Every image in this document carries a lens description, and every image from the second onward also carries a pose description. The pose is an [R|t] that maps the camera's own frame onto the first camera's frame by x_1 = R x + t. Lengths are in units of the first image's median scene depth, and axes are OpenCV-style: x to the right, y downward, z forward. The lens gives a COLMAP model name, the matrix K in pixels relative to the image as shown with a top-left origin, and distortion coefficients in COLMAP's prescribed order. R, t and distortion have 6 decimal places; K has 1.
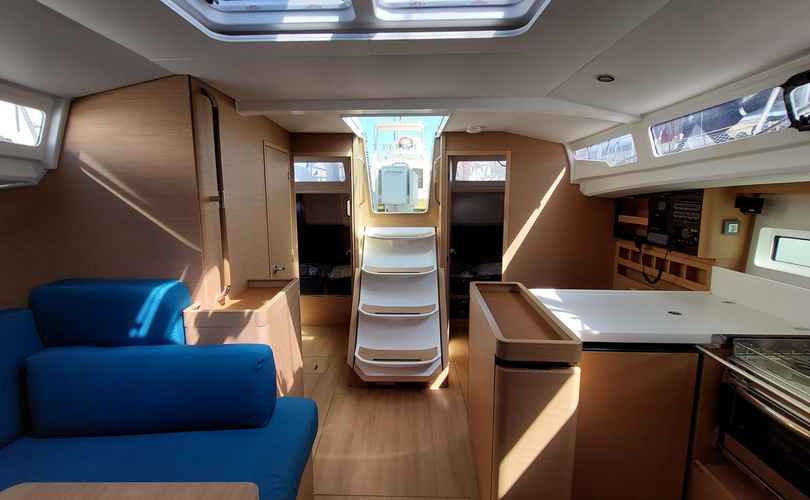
lens RADIAL K [[361.9, 0, 396.7], [0, 361.9, 244.4], [0, 0, 1]] dist [-0.000831, -0.000300]
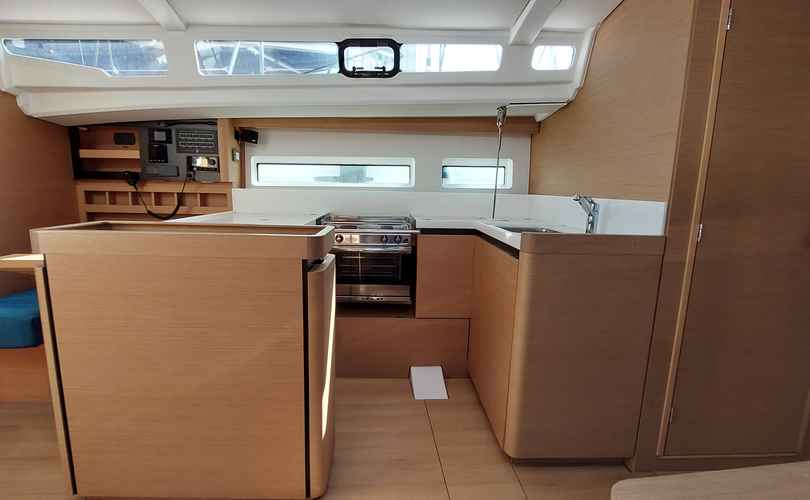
lens RADIAL K [[361.9, 0, 396.7], [0, 361.9, 244.4], [0, 0, 1]] dist [-0.000831, -0.000300]
pose [[-0.094589, -0.154971, 0.983380, -0.377583], [0.120595, 0.978751, 0.165841, 0.110196], [-0.988185, 0.134278, -0.073891, 0.591055]]
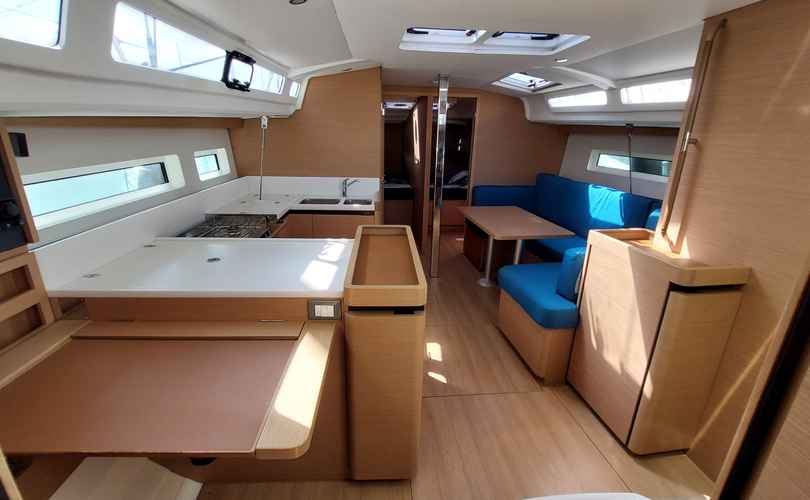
lens RADIAL K [[360.9, 0, 405.0], [0, 360.9, 250.0], [0, 0, 1]] dist [-0.001501, -0.000401]
pose [[-0.990004, 0.024970, -0.138810, 0.349294], [-0.040456, 0.892568, 0.449094, -0.244413], [0.135112, 0.450221, -0.882636, 1.650780]]
